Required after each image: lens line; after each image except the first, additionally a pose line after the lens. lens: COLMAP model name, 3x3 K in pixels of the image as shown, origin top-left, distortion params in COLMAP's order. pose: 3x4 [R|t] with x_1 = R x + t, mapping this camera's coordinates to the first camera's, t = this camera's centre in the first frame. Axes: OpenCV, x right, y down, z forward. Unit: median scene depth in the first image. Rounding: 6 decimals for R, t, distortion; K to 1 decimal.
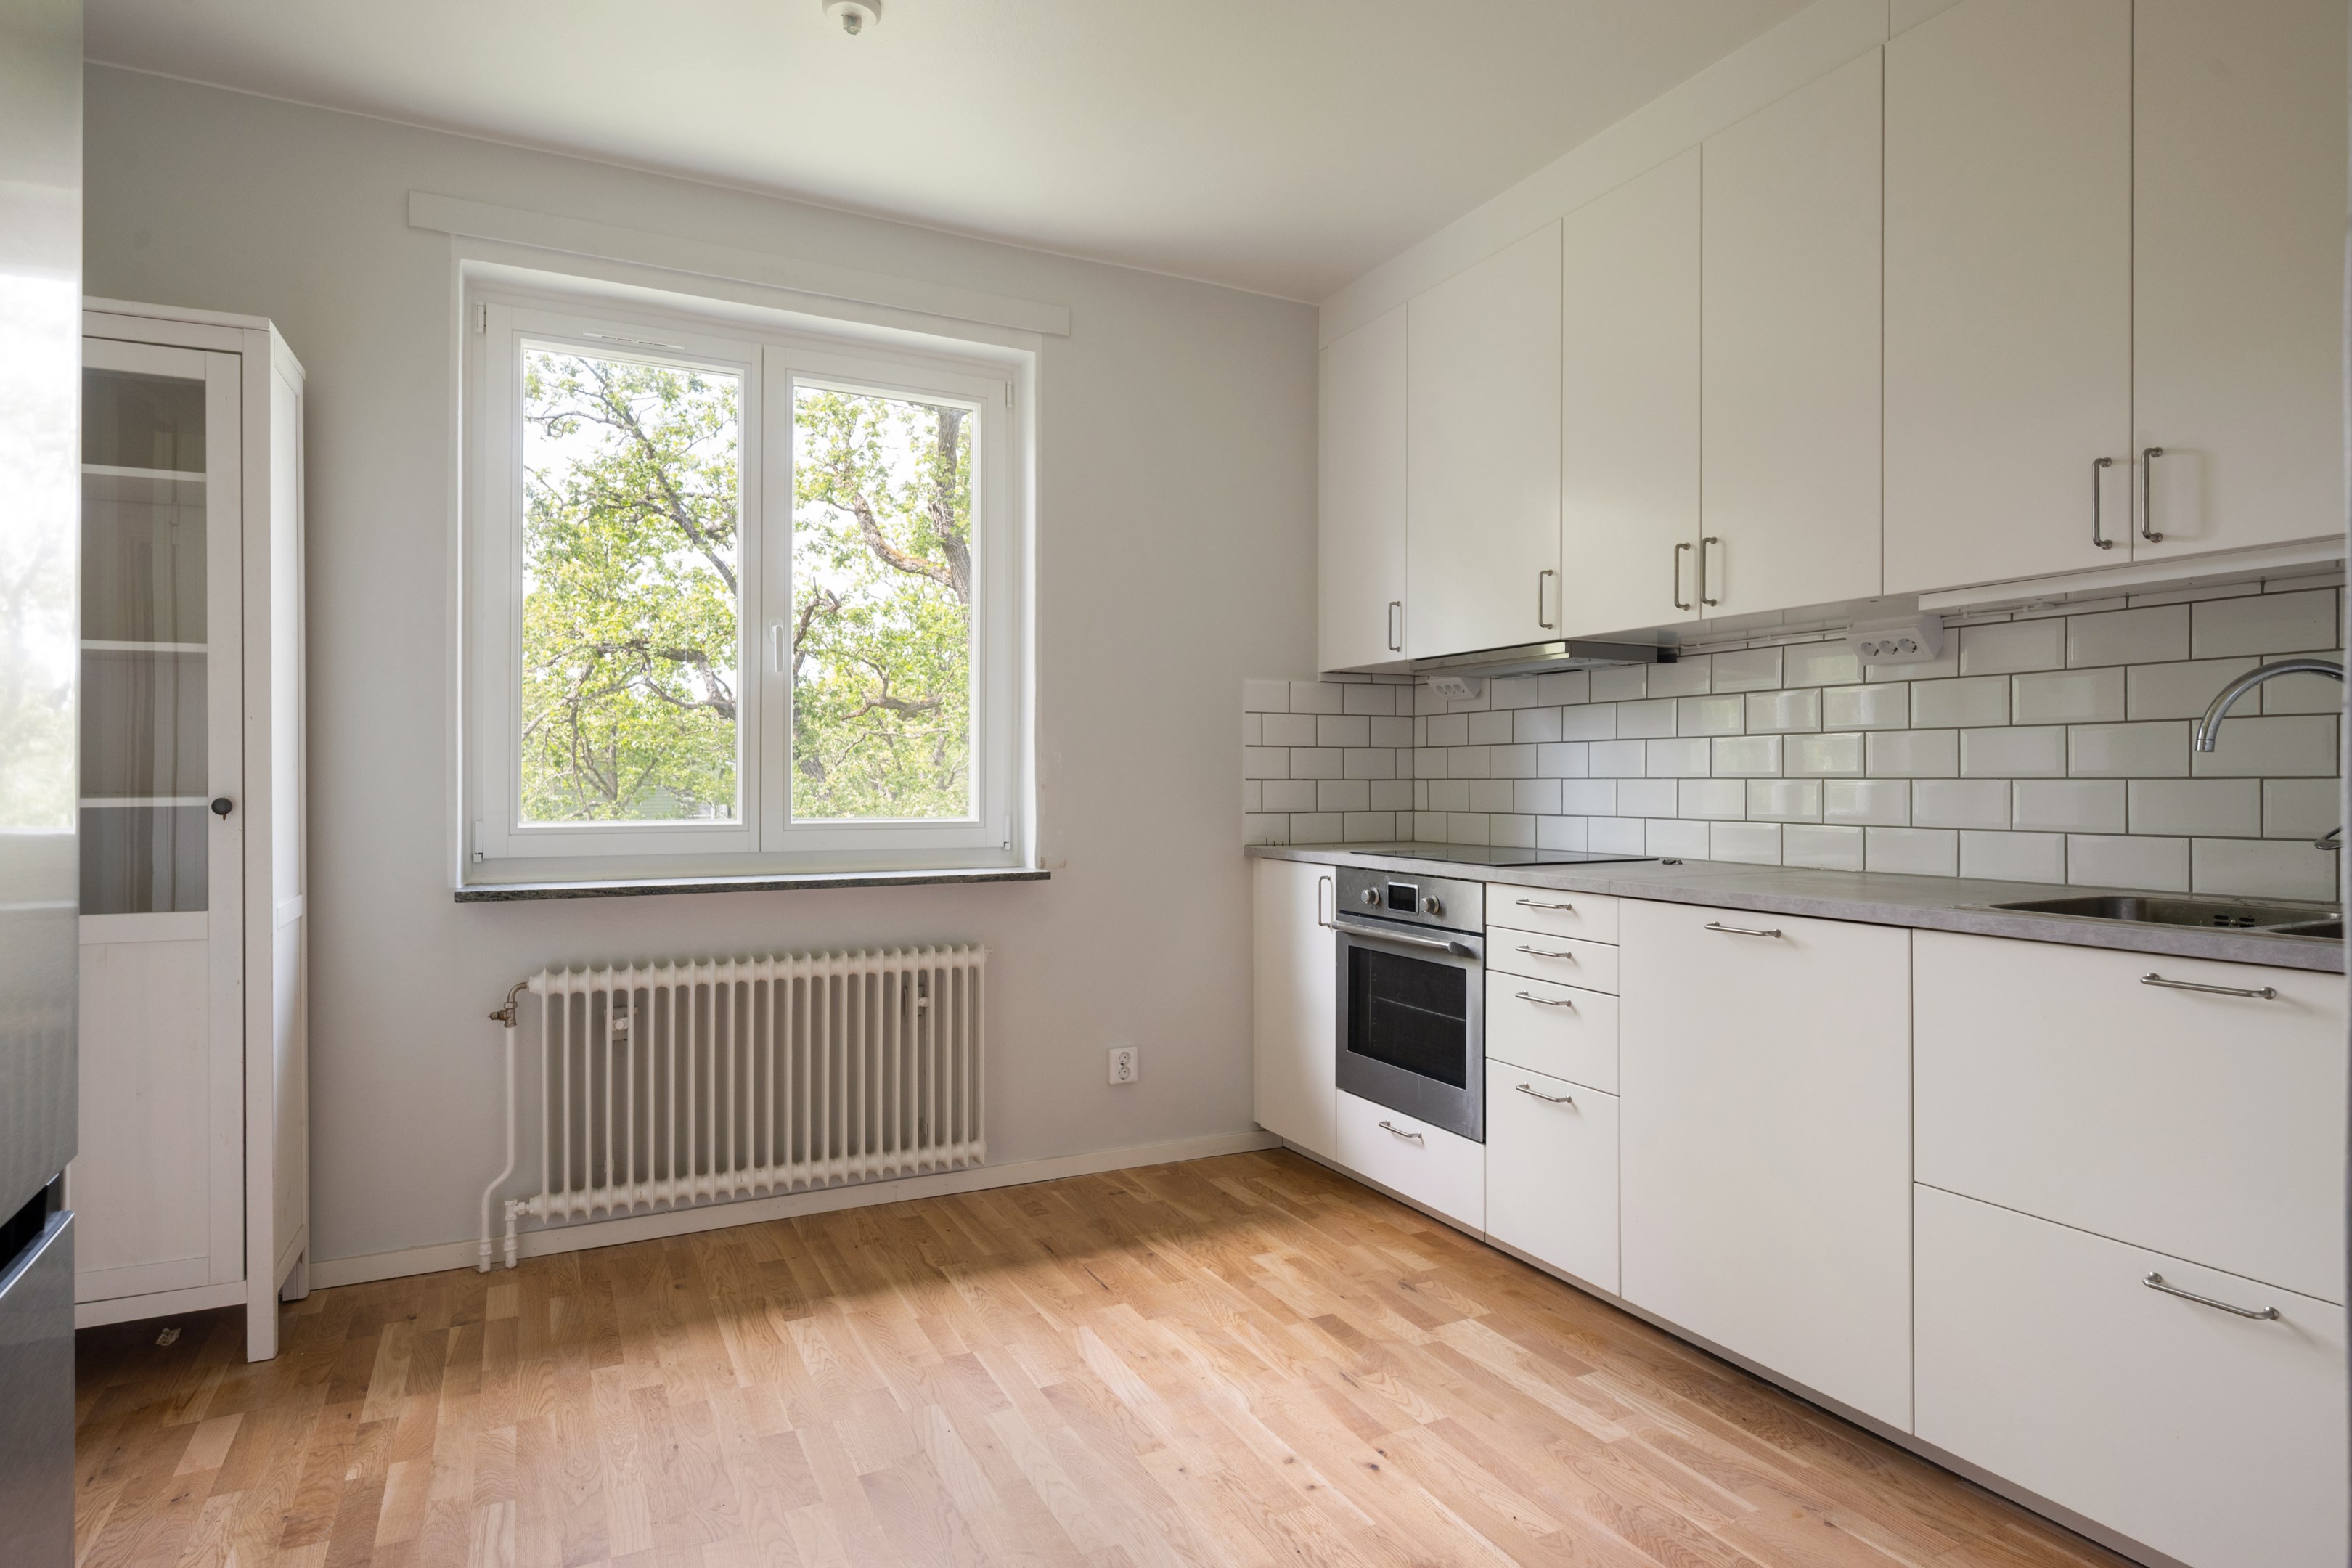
lens RADIAL K [[1294.7, 0, 1165.4], [0, 1294.7, 779.7], [0, 0, 1]] dist [-0.000412, 0.001531]
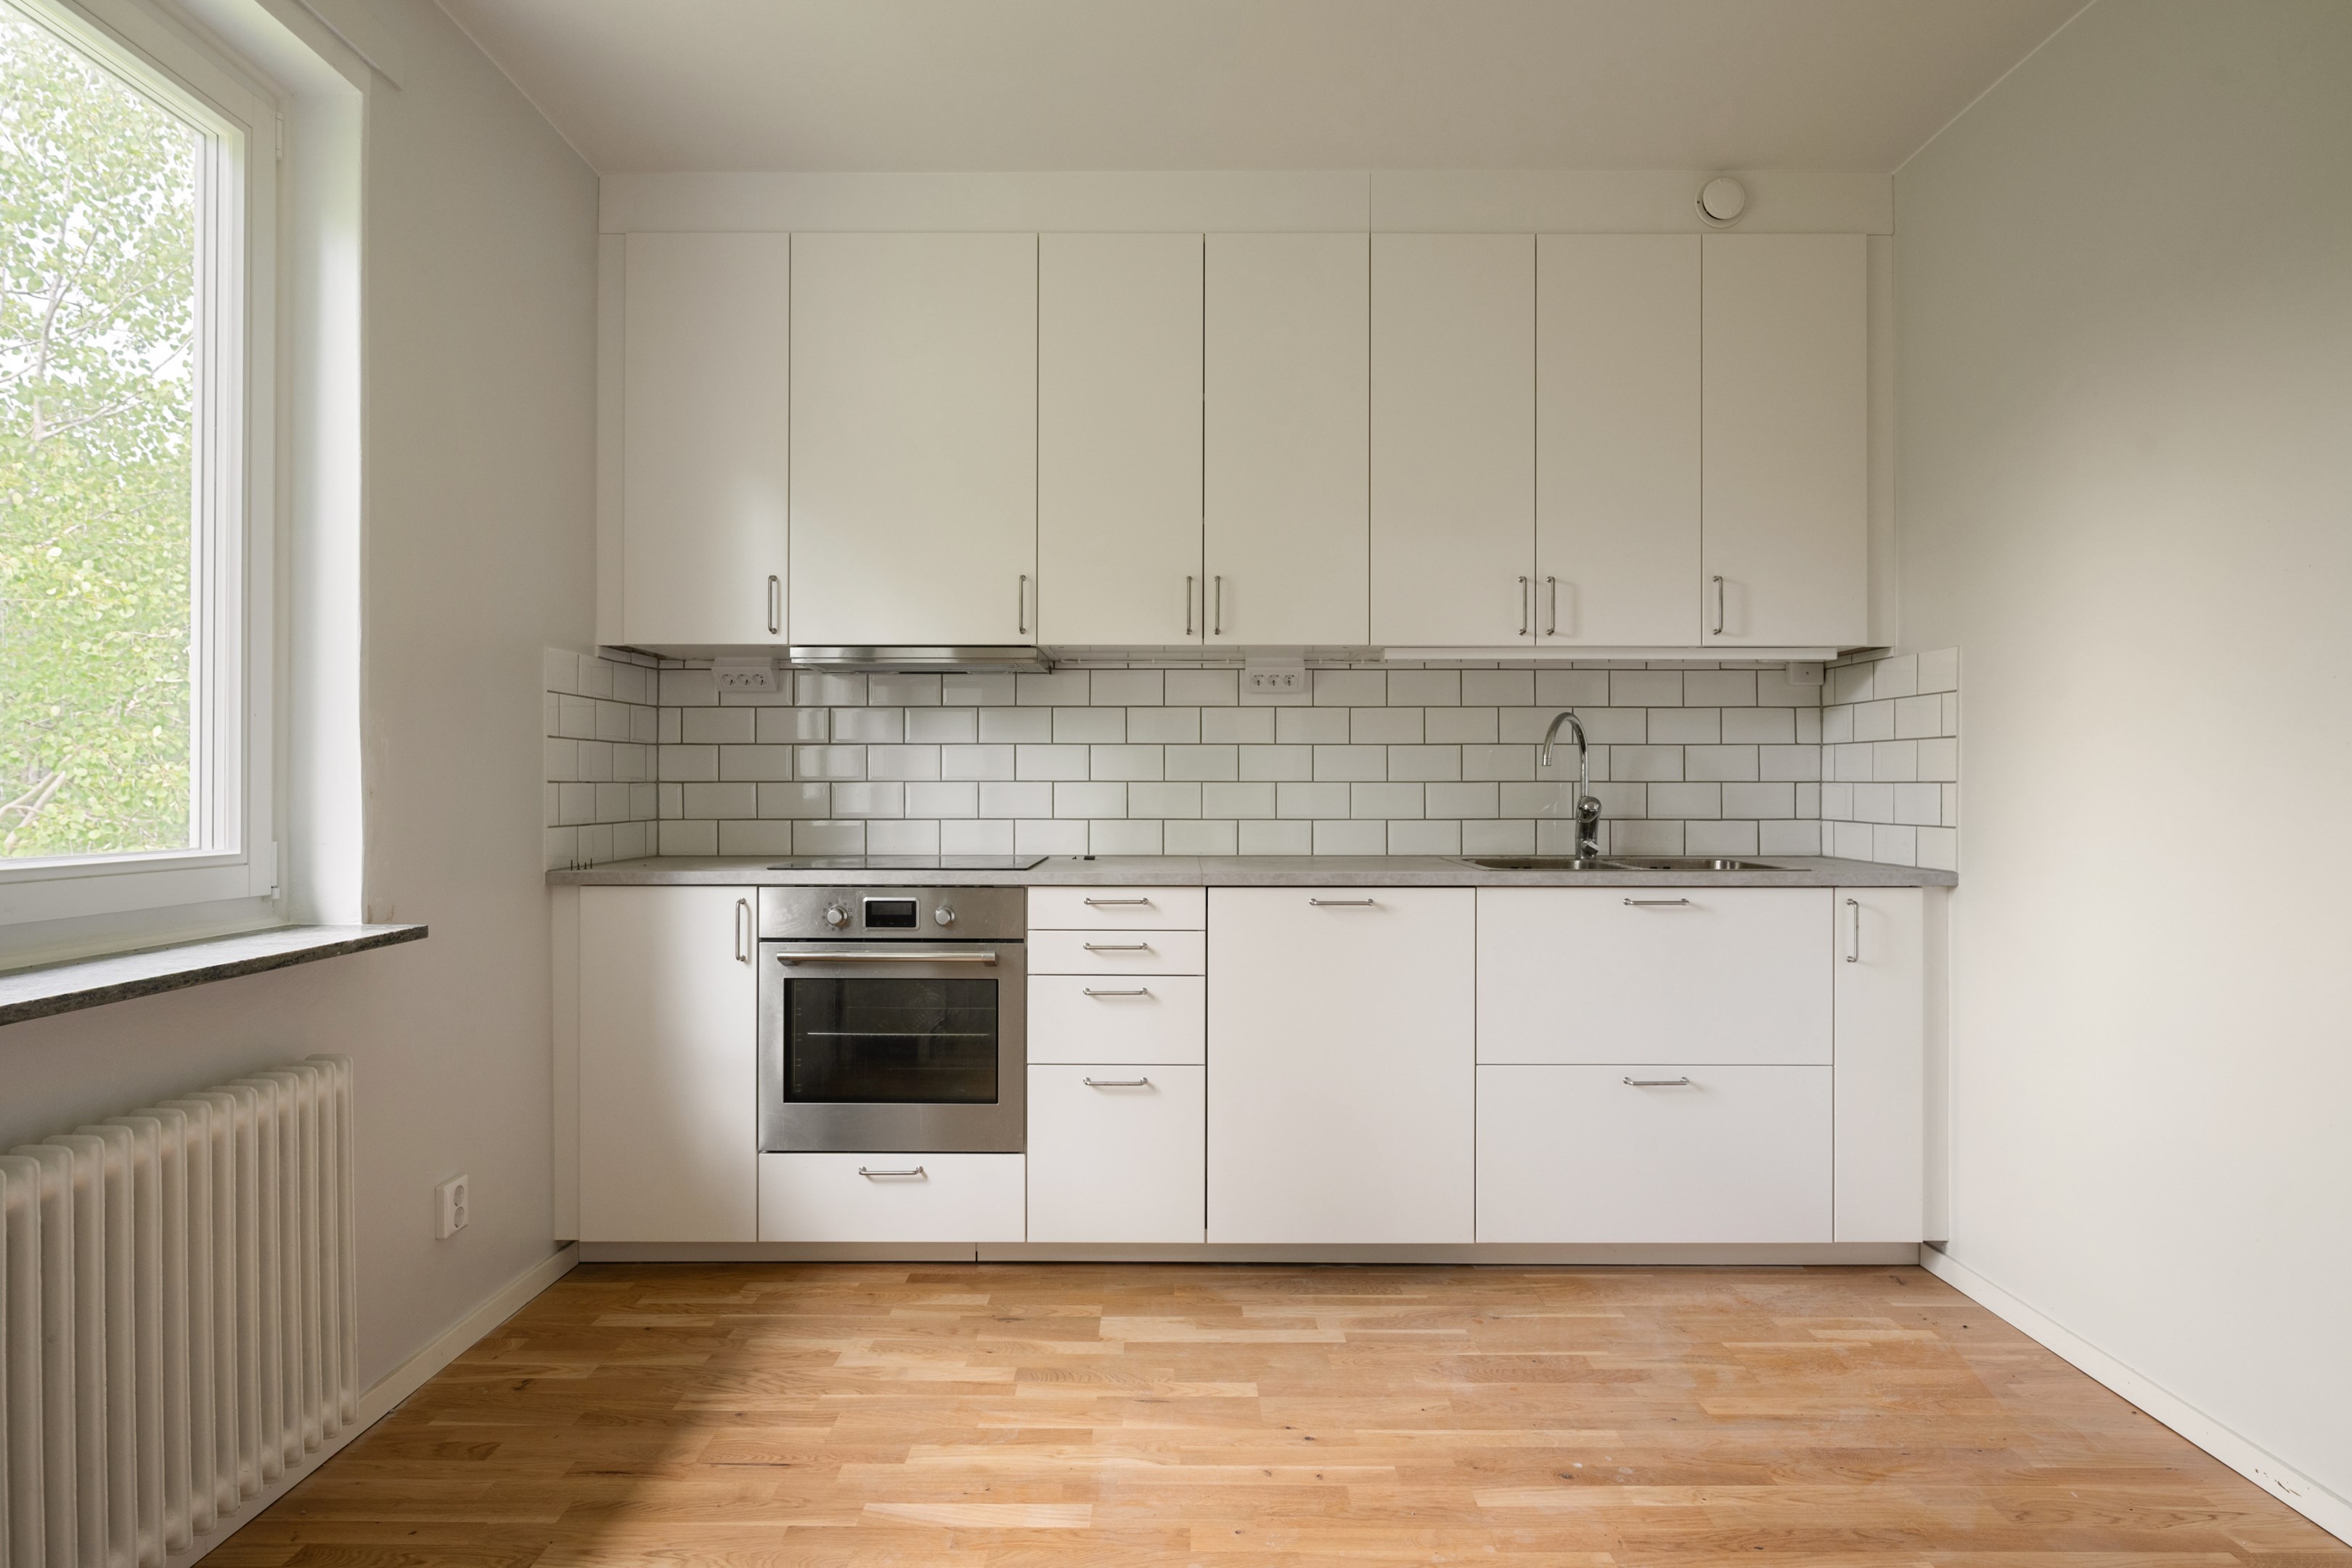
lens RADIAL K [[1349.5, 0, 1179.3], [0, 1349.5, 783.1], [0, 0, 1]] dist [-0.001385, -0.000121]
pose [[0.441652, 0.000416, 0.897186, -0.667103], [-0.000342, 1.000000, -0.000296, 0.000811], [-0.897186, -0.000176, 0.441653, 0.473049]]
